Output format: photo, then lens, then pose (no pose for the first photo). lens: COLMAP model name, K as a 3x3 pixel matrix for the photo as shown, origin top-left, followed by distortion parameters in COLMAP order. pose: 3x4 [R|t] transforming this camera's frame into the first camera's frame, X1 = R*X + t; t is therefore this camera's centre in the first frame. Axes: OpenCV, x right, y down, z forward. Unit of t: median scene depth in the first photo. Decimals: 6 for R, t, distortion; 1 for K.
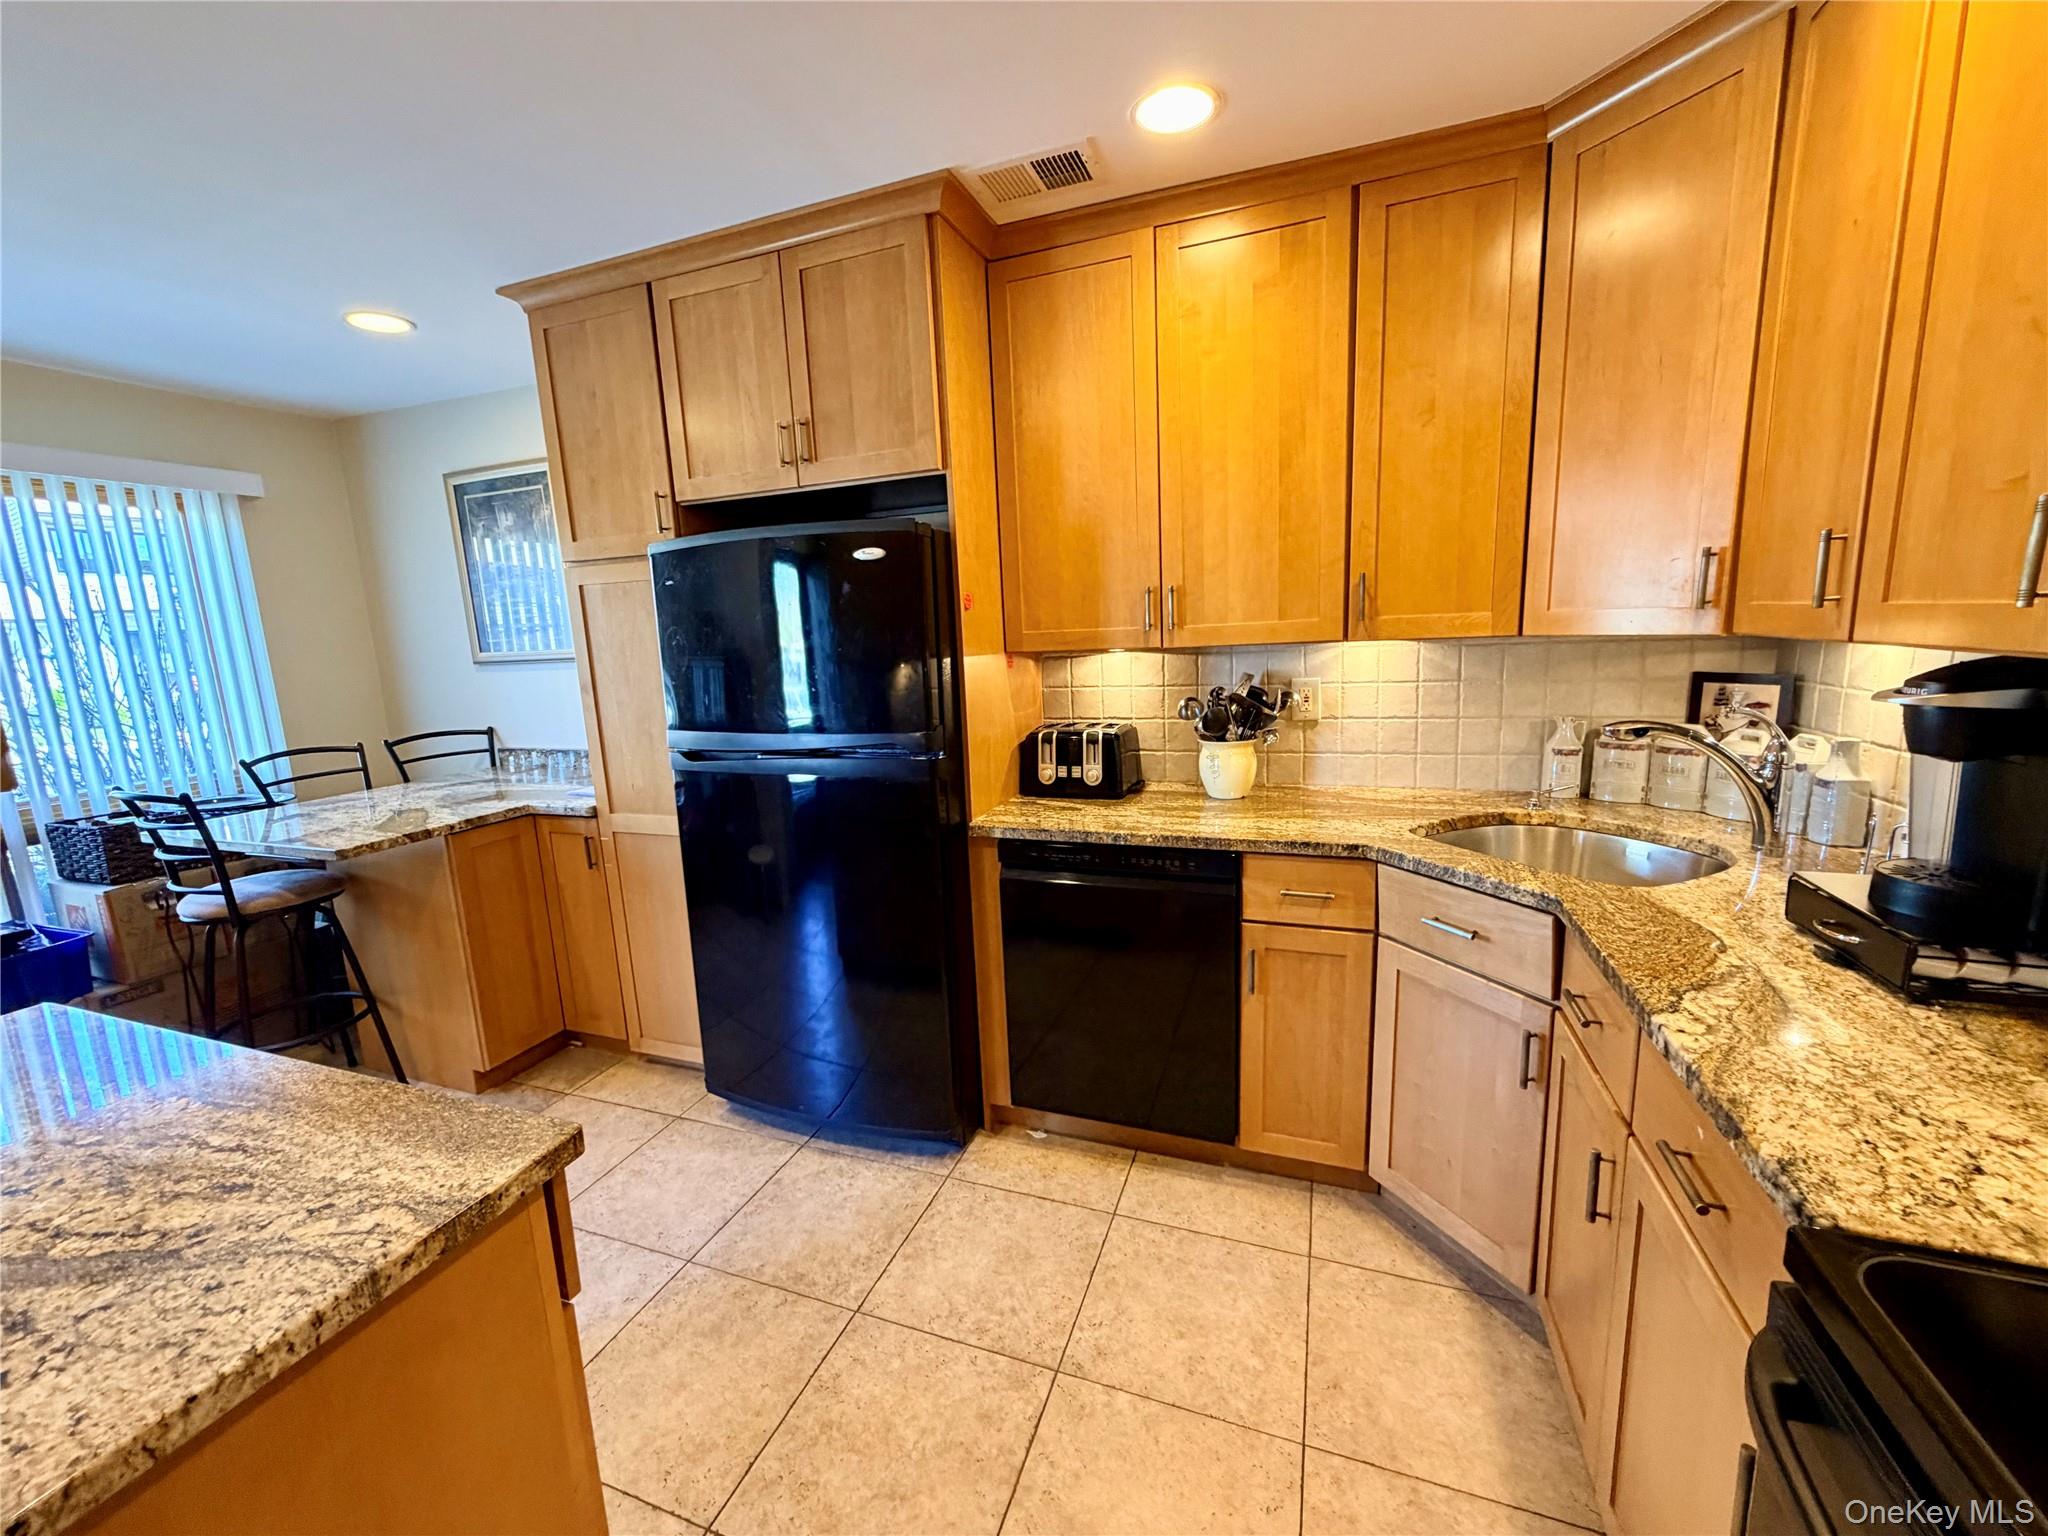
lens RADIAL K [[816.8, 0, 1019.0], [0, 816.8, 768.4], [0, 0, 1]] dist [0.000078, -0.000214]
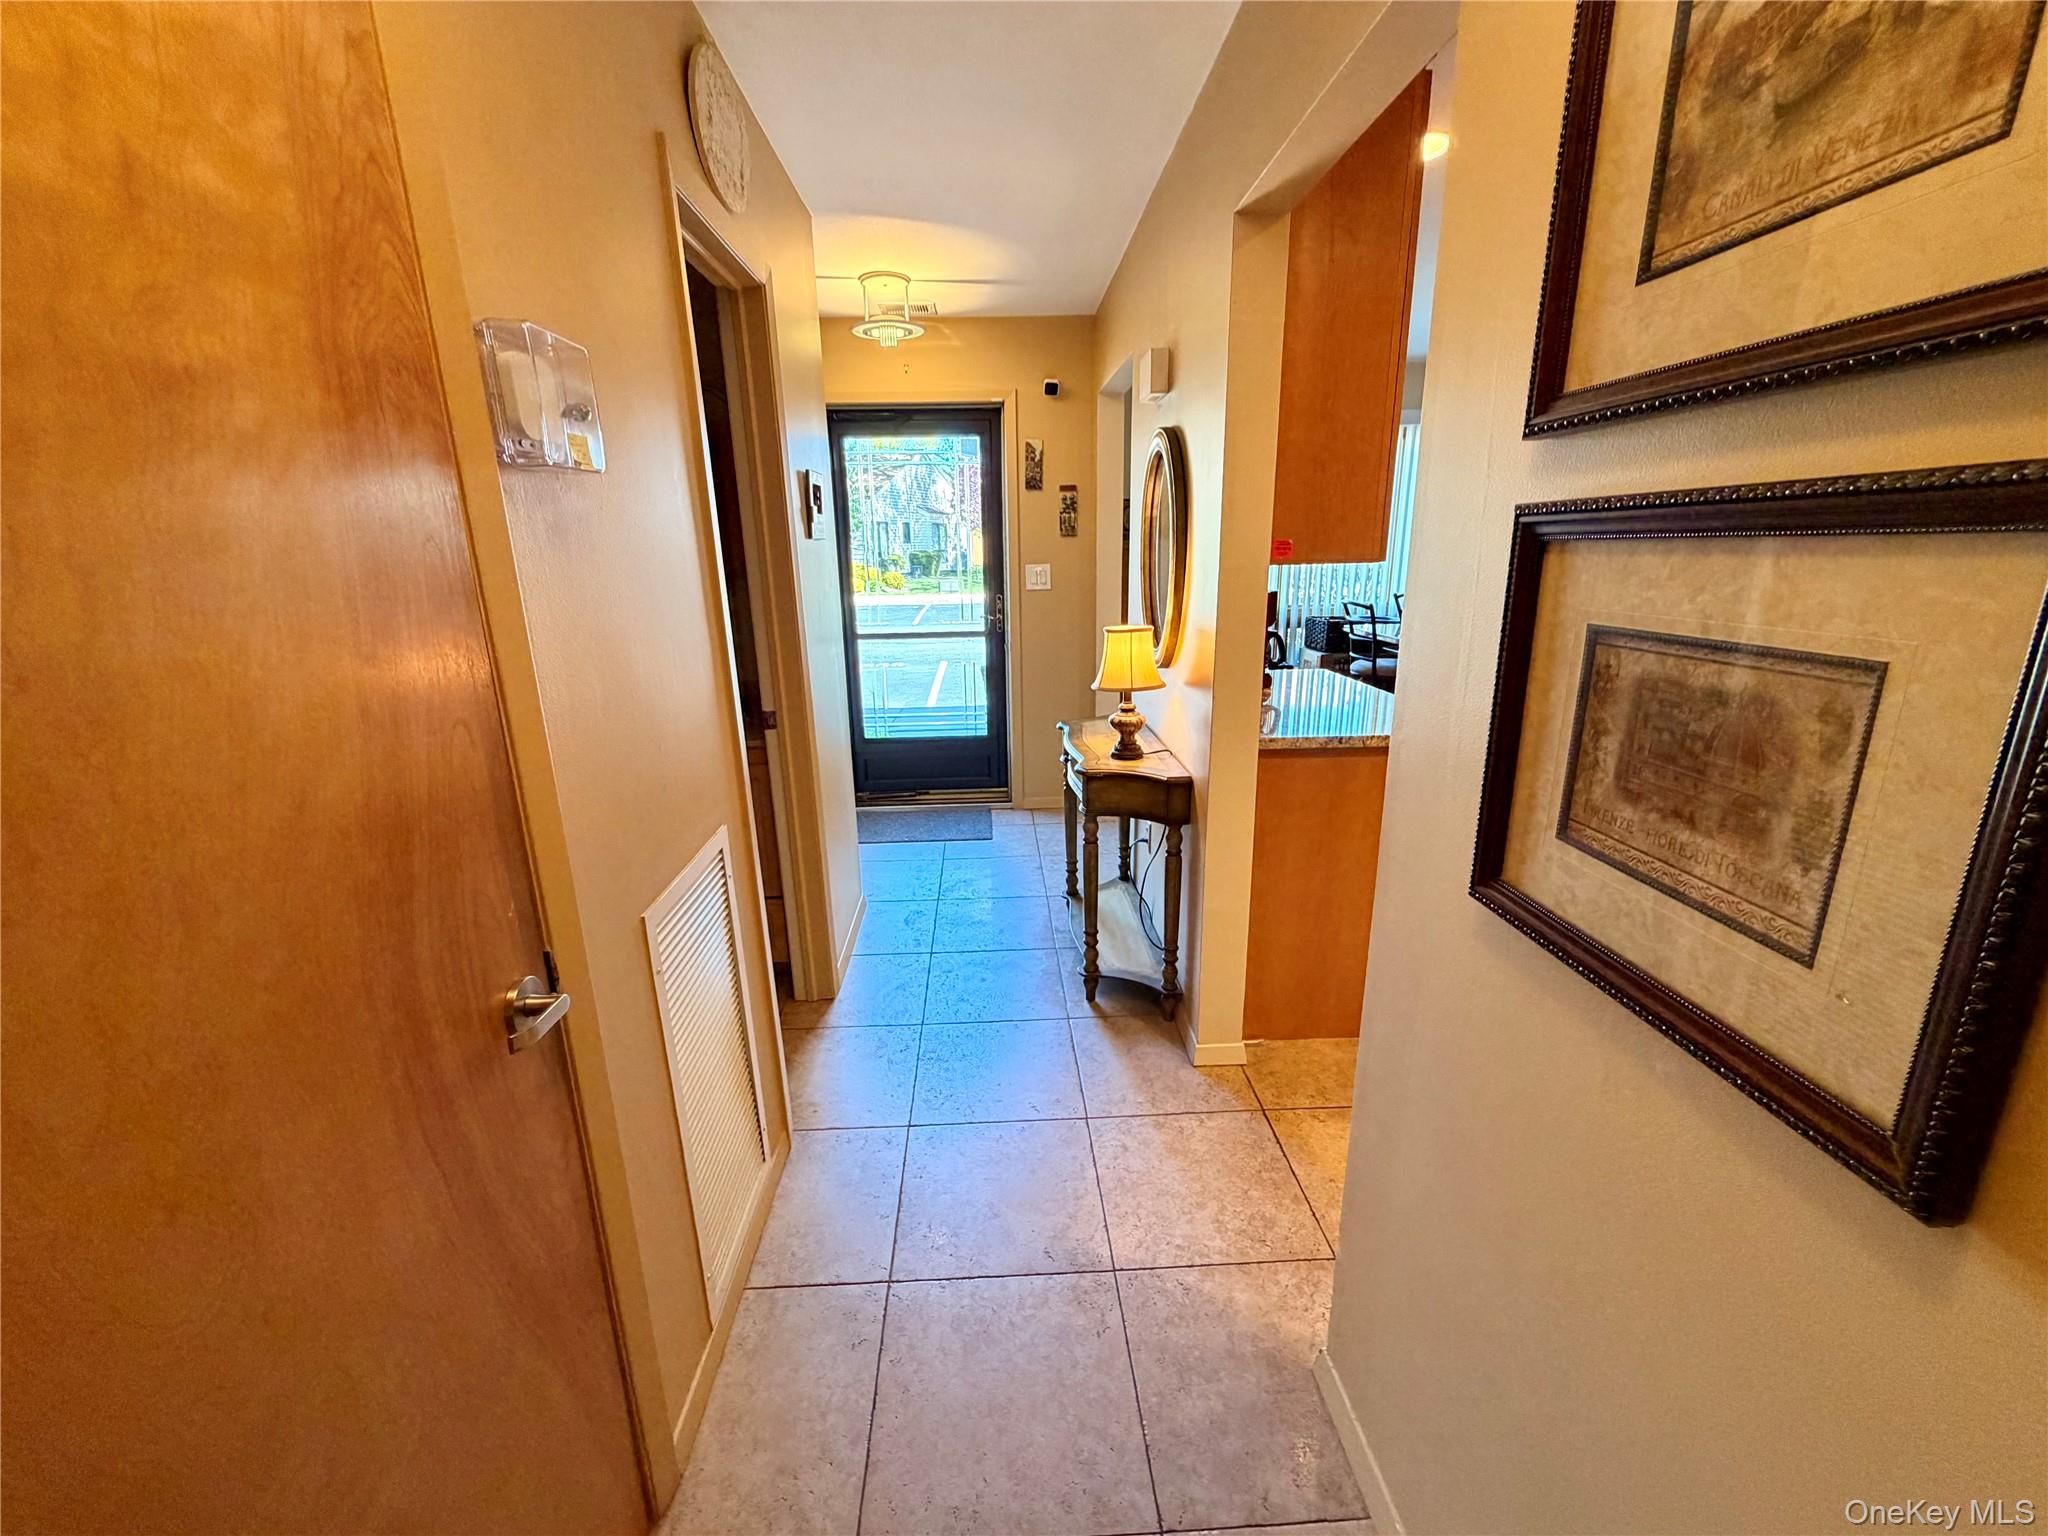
lens RADIAL K [[816.8, 0, 1017.8], [0, 816.8, 766.7], [0, 0, 1]] dist [0.000078, -0.000214]
pose [[0.389262, 0.278301, -0.878080, 0.431303], [-0.160395, 0.959182, 0.232901, 0.091131], [0.907055, 0.050180, 0.418011, -0.528669]]
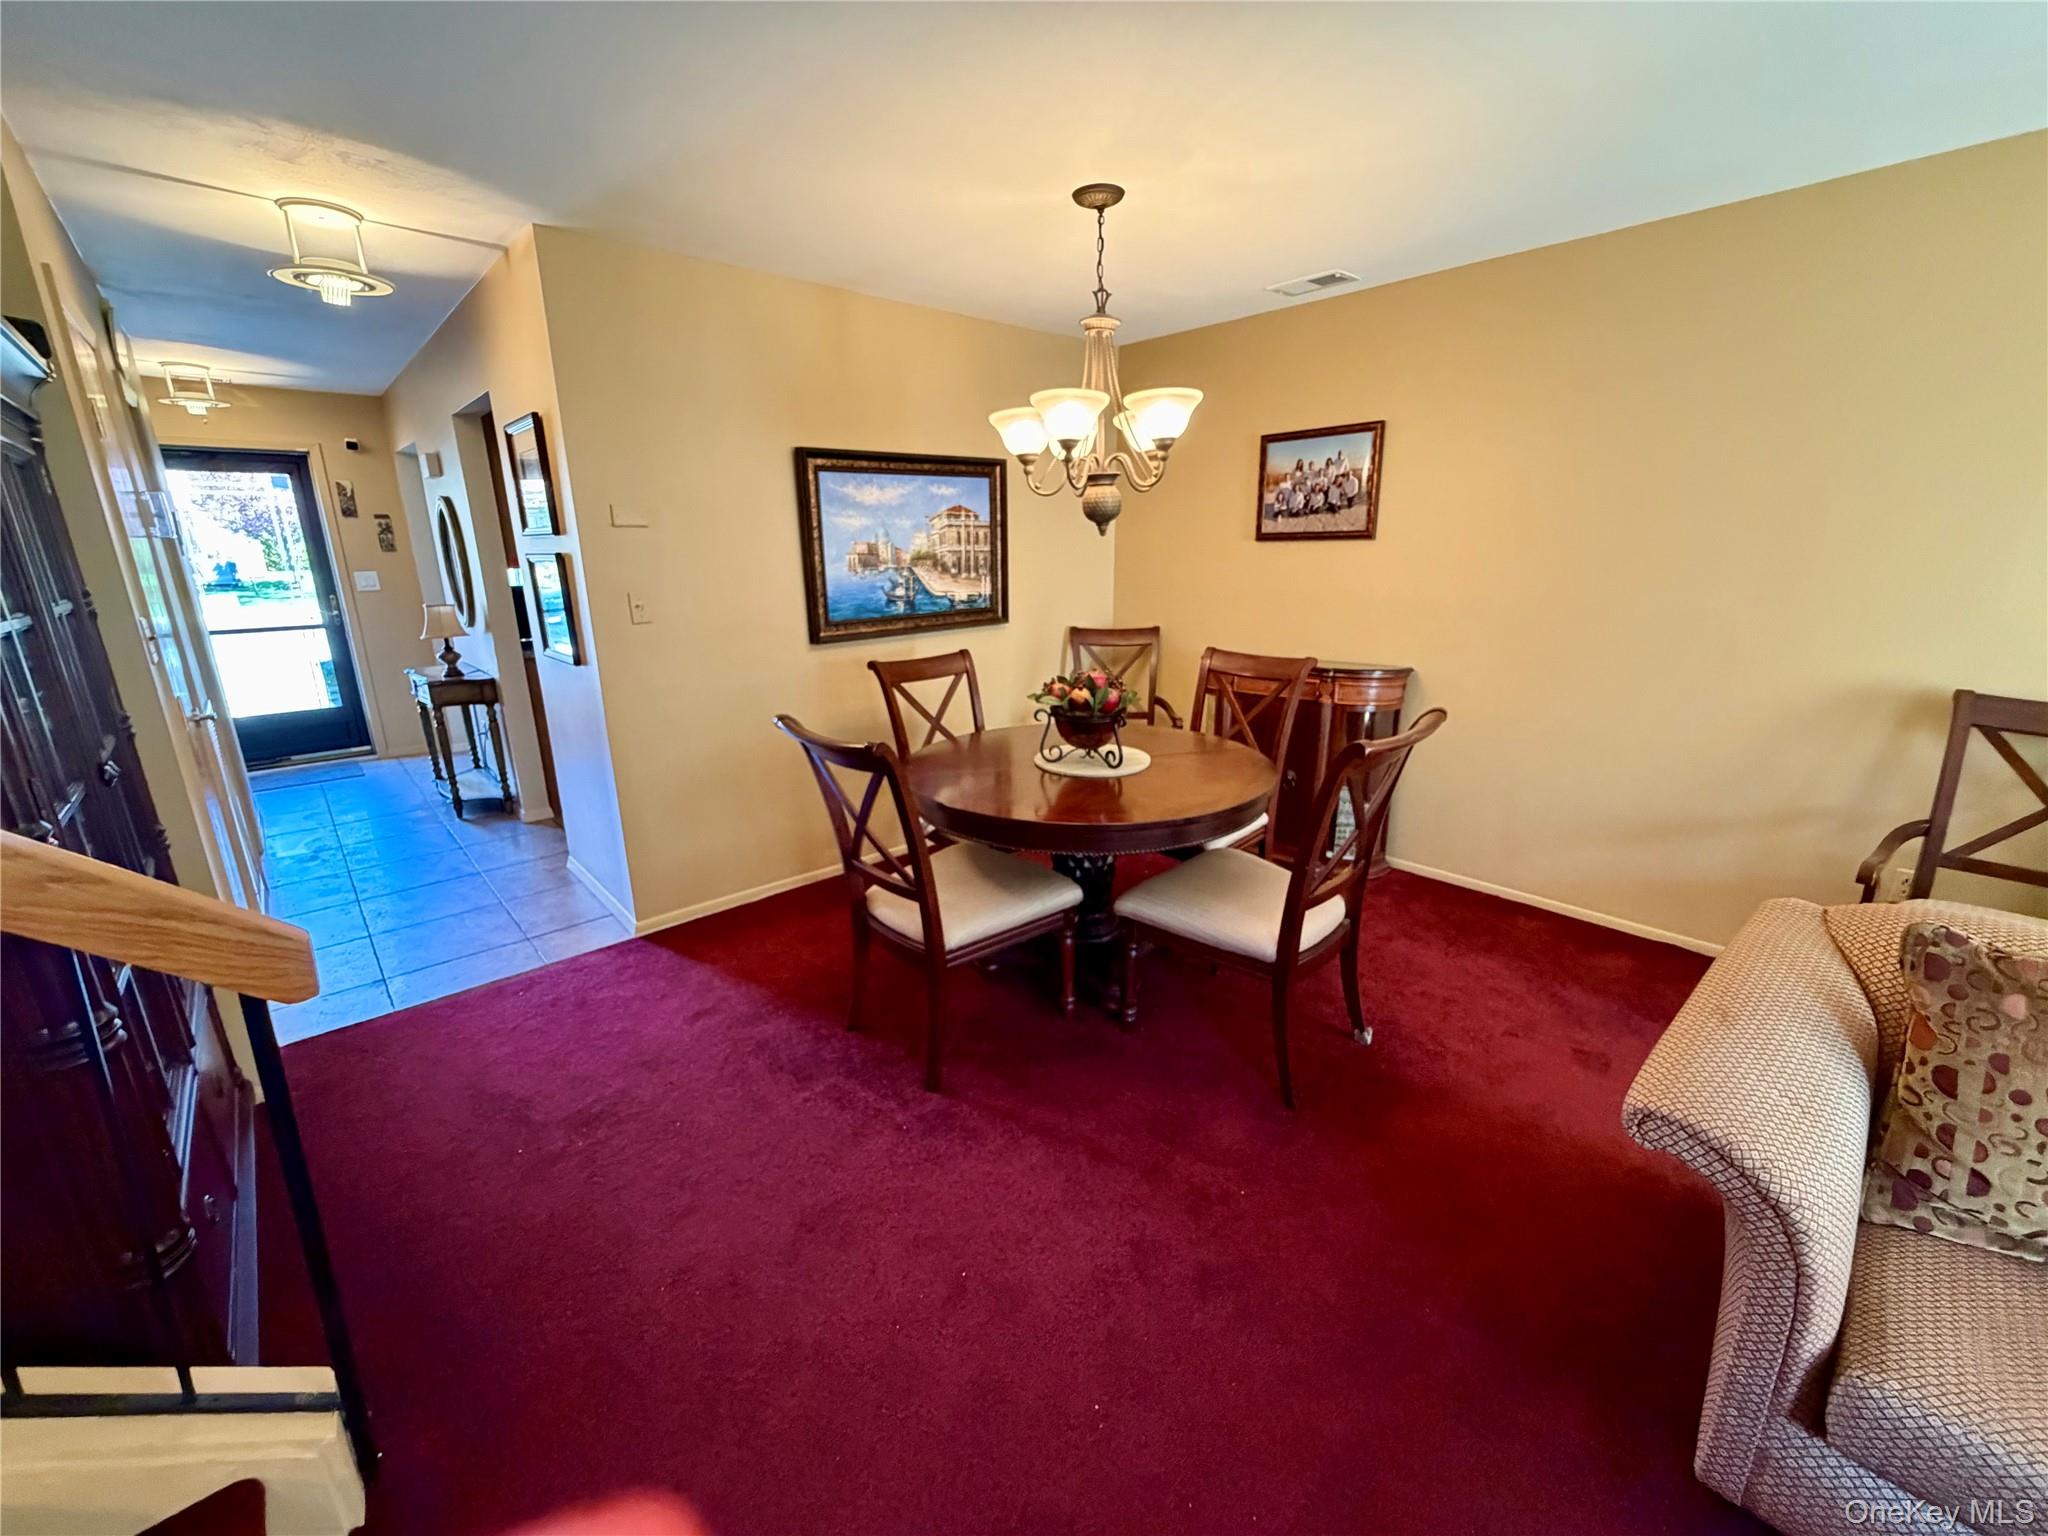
lens RADIAL K [[816.8, 0, 1014.2], [0, 816.8, 762.6], [0, 0, 1]] dist [0.000078, -0.000214]
pose [[0.889114, 0.152261, -0.431616, 1.650209], [-0.106544, 0.985989, 0.128350, 0.120188], [0.445112, -0.068131, 0.892879, -1.134461]]
